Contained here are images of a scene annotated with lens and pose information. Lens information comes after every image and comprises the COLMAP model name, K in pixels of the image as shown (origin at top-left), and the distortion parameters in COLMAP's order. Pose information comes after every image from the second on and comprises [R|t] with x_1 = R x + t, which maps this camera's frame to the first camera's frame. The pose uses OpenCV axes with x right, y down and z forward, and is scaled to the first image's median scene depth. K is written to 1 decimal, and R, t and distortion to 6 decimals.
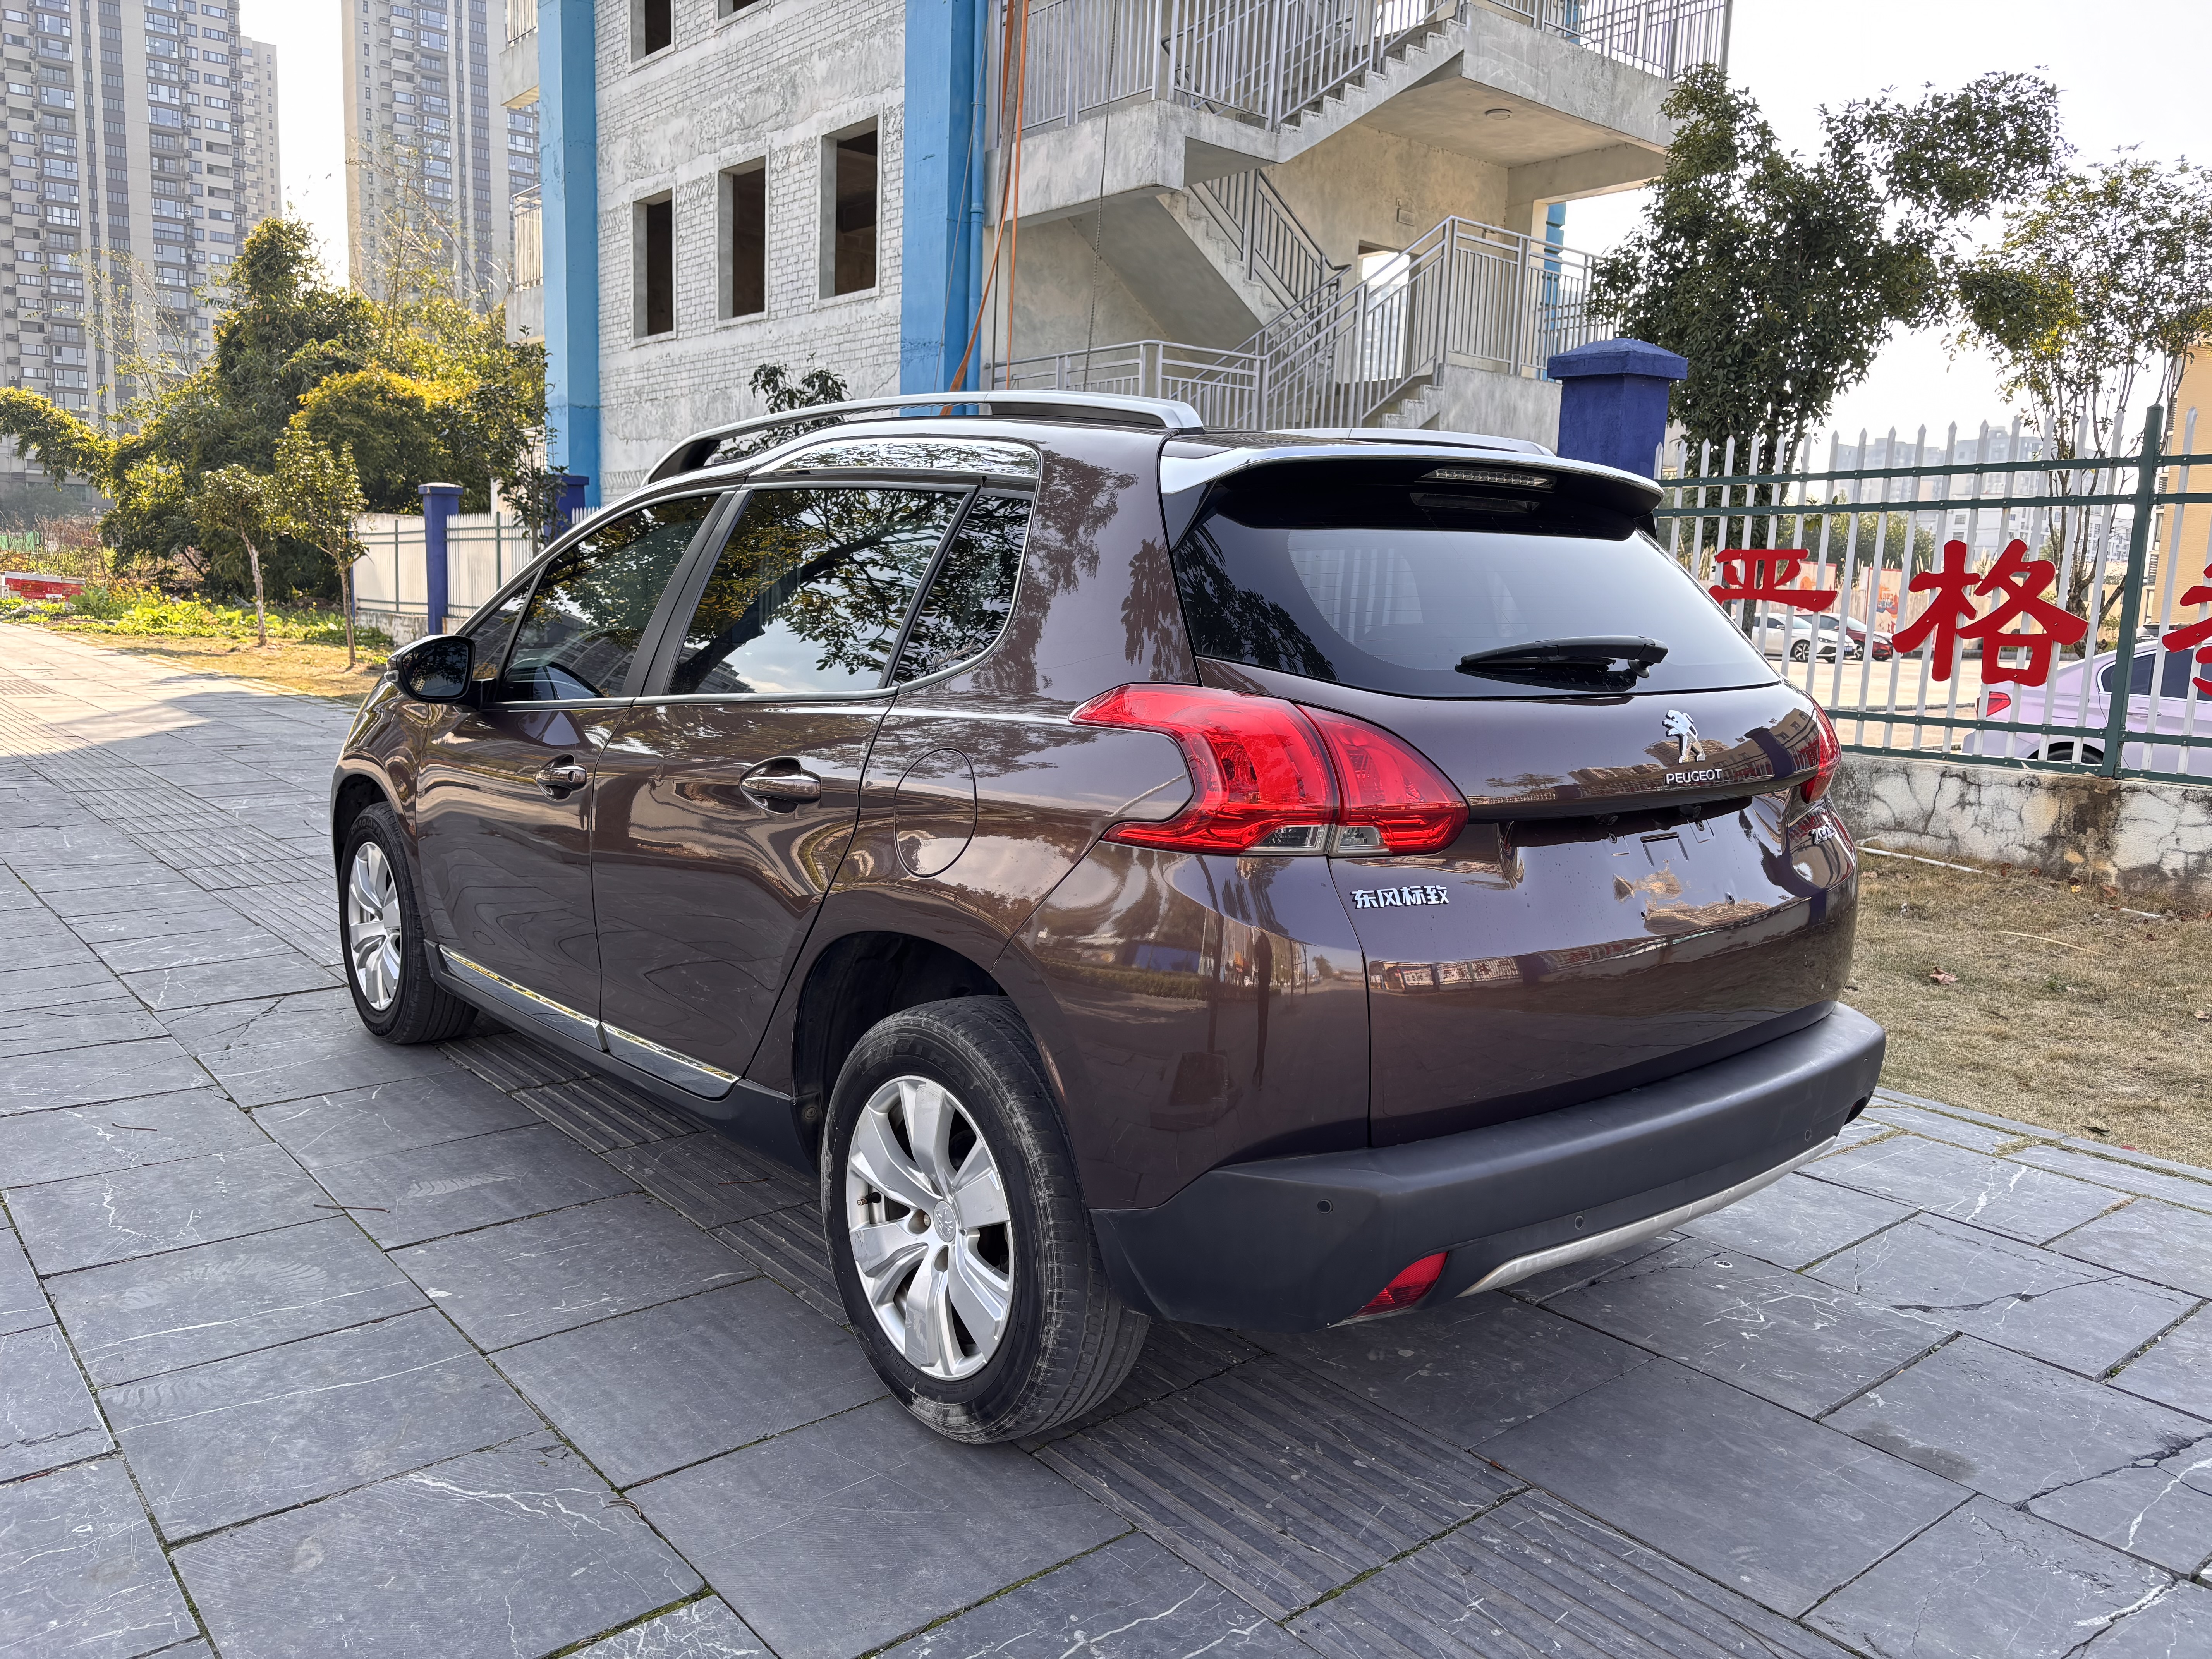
lens RADIAL K [[1675.6, 0, 1113.7], [0, 1675.6, 817.7], [0, 0, 1]] dist [0.039477, -0.038698]
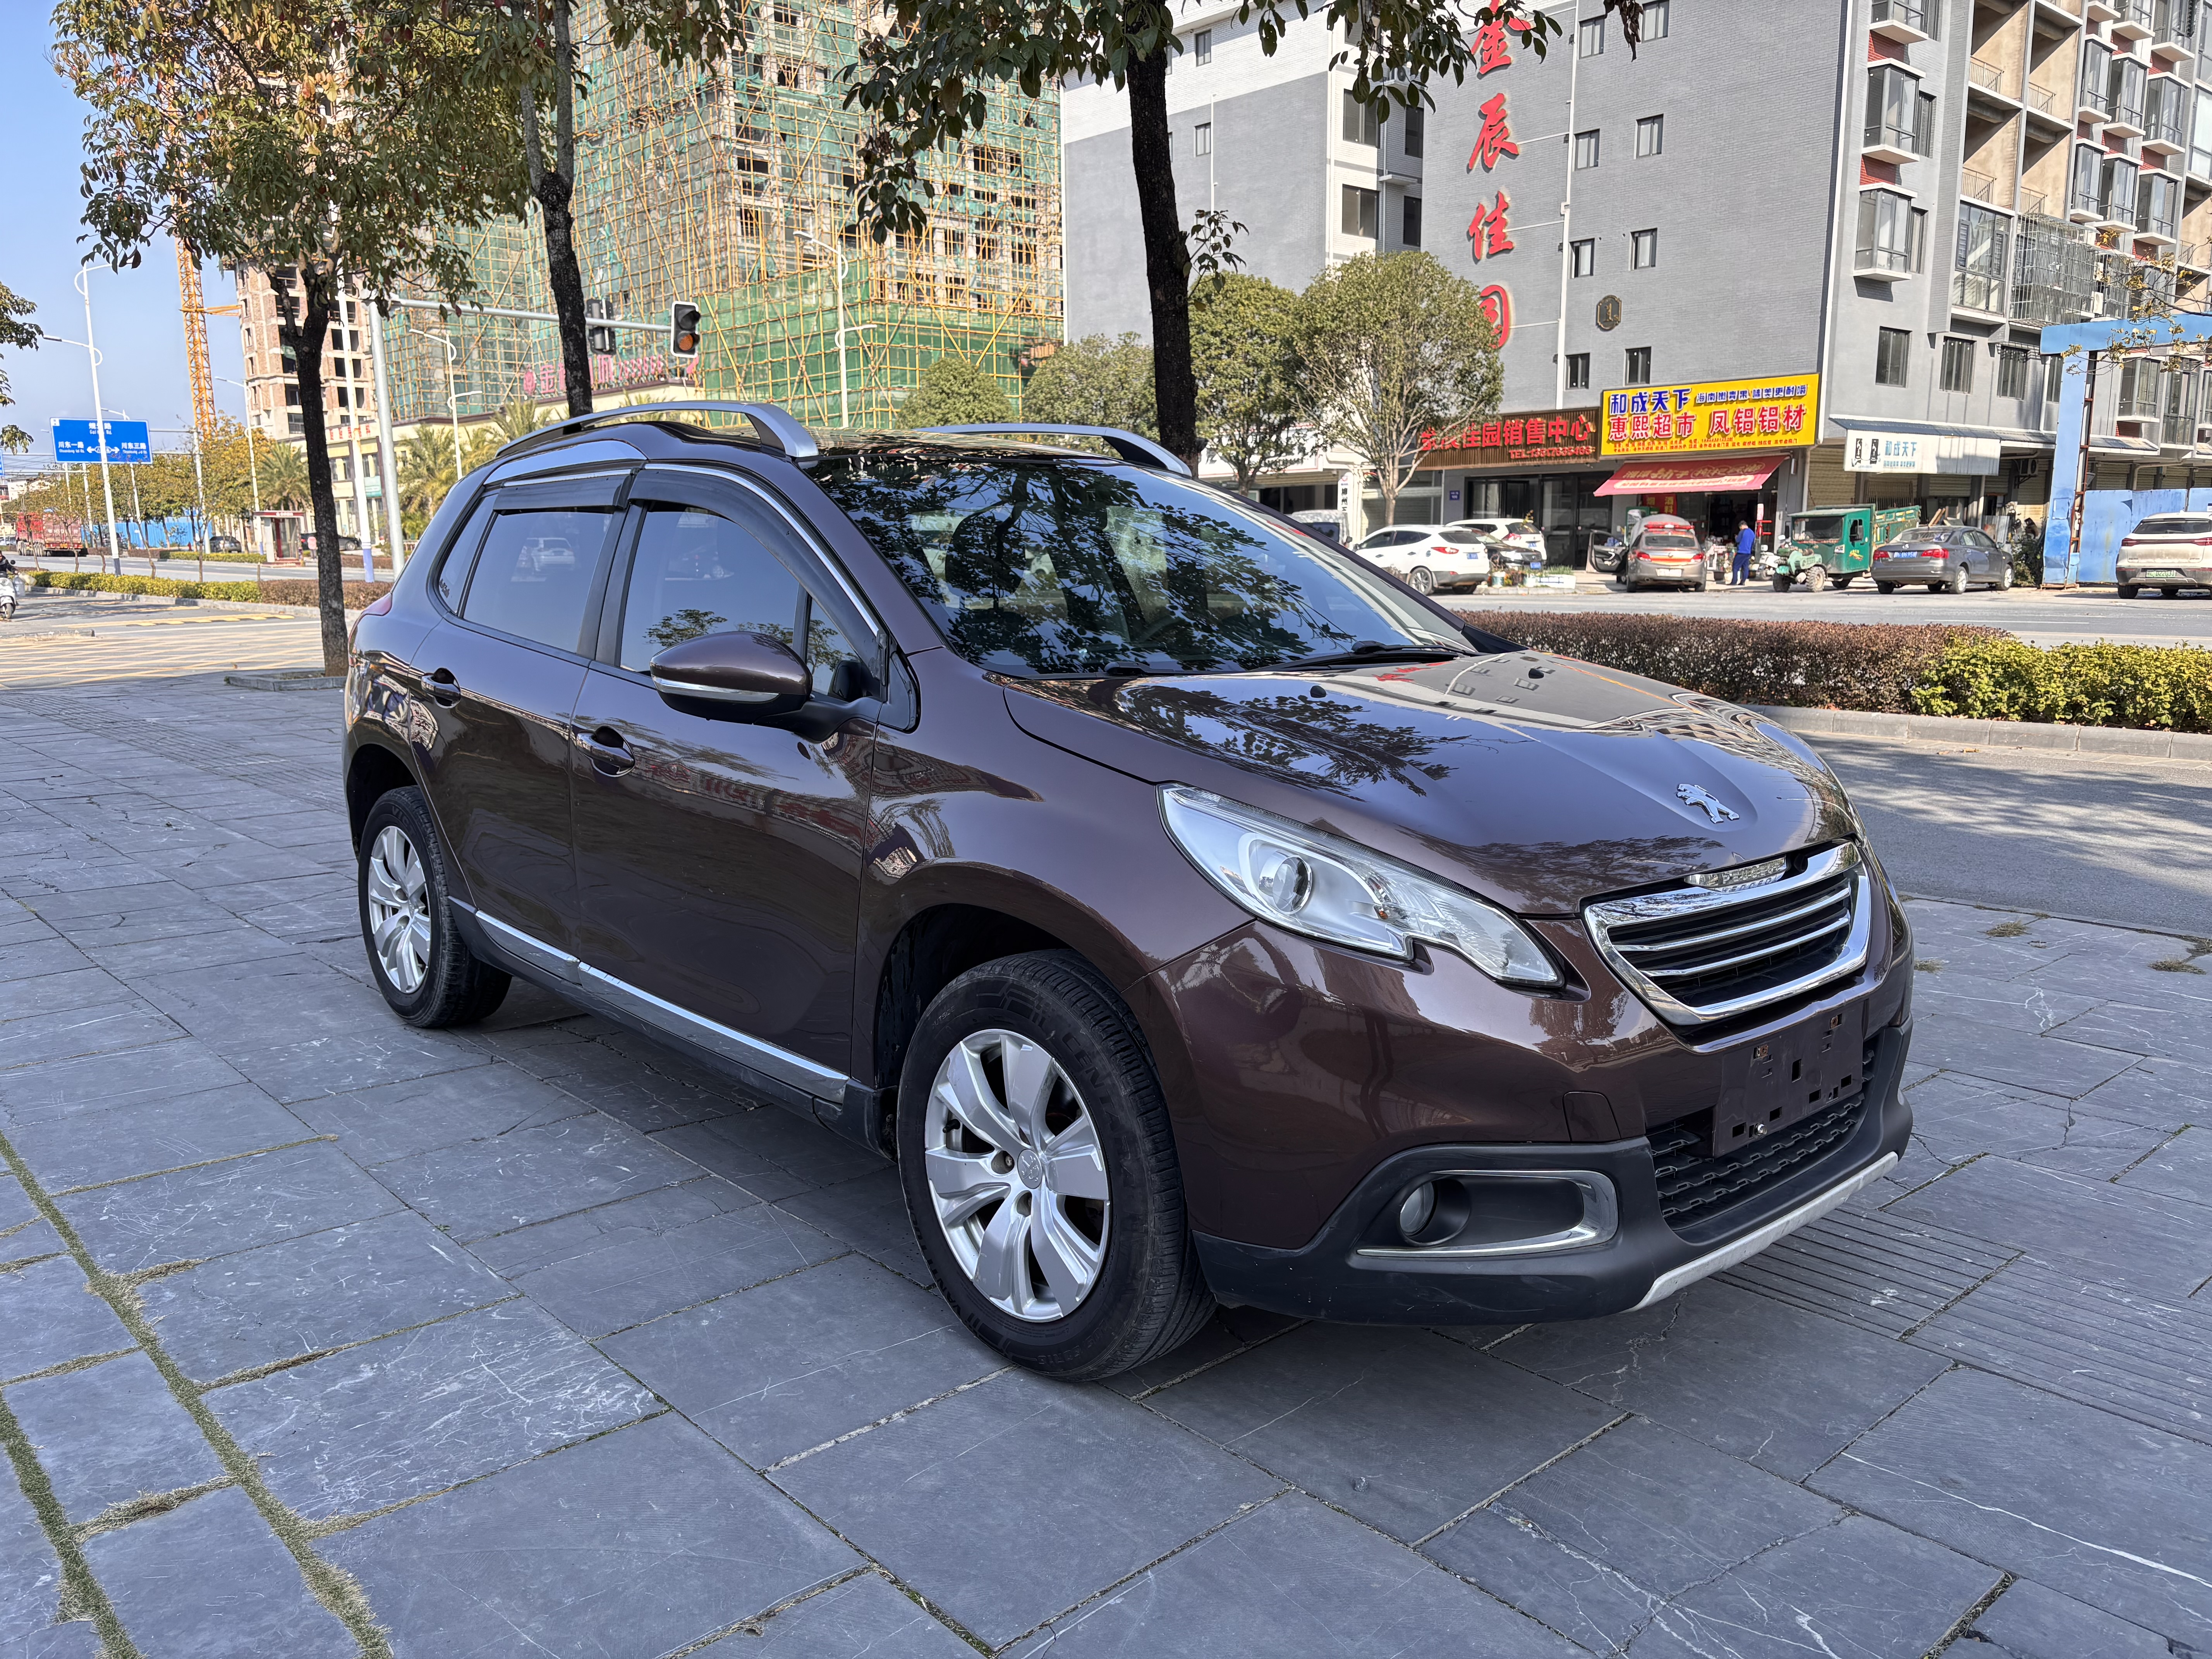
lens RADIAL K [[1675.6, 0, 1110.6], [0, 1675.6, 828.8], [0, 0, 1]] dist [0.039477, -0.038698]
pose [[-0.999008, -0.016817, -0.041236, -0.090642], [-0.028360, 0.954160, 0.297949, -0.143761], [0.034335, 0.298823, -0.953691, 1.018670]]
